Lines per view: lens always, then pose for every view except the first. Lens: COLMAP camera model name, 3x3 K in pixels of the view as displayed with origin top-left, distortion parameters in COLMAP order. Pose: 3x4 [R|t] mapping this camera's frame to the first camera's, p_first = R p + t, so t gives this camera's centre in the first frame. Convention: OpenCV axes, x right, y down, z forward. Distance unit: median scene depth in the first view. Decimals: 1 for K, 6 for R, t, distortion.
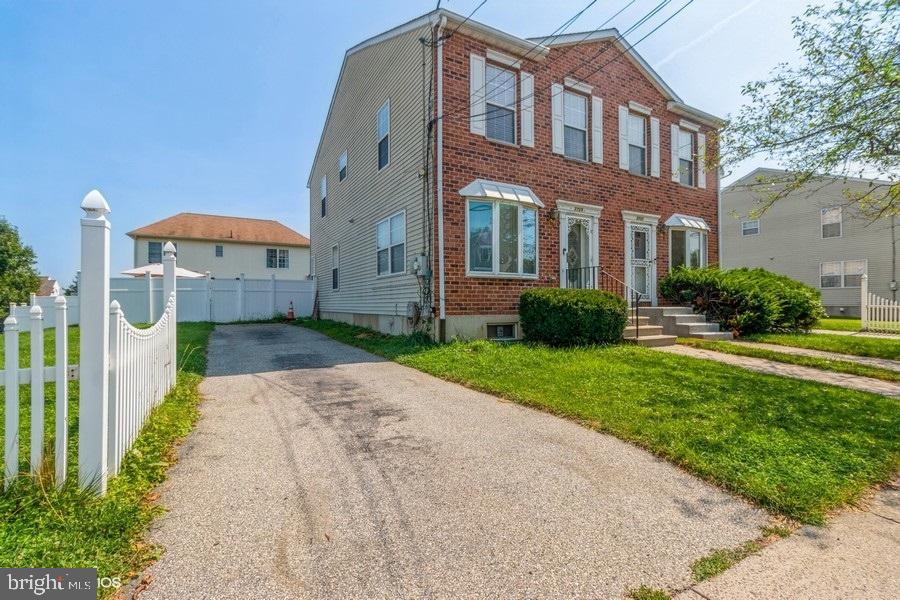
lens RADIAL K [[411.3, 0, 450.0], [0, 411.3, 300.0], [0, 0, 1]] dist [-0.000187, -0.000199]
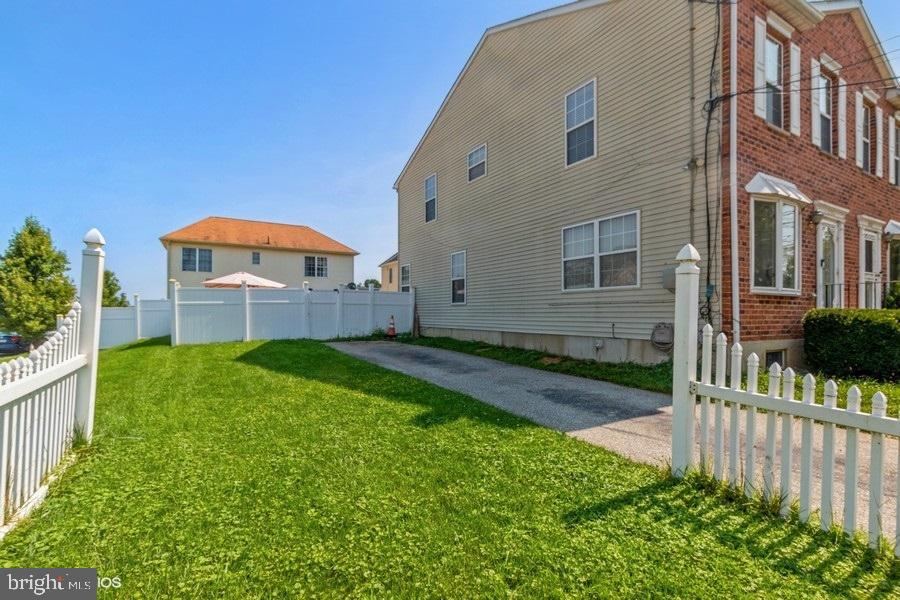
lens RADIAL K [[419.2, 0, 450.4], [0, 419.2, 311.0], [0, 0, 1]] dist [0.001927, 0.000247]
pose [[0.999785, 0.006376, 0.019714, -0.463989], [-0.006426, 0.999976, 0.002495, -0.016720], [-0.019698, -0.002621, 0.999803, 0.156577]]
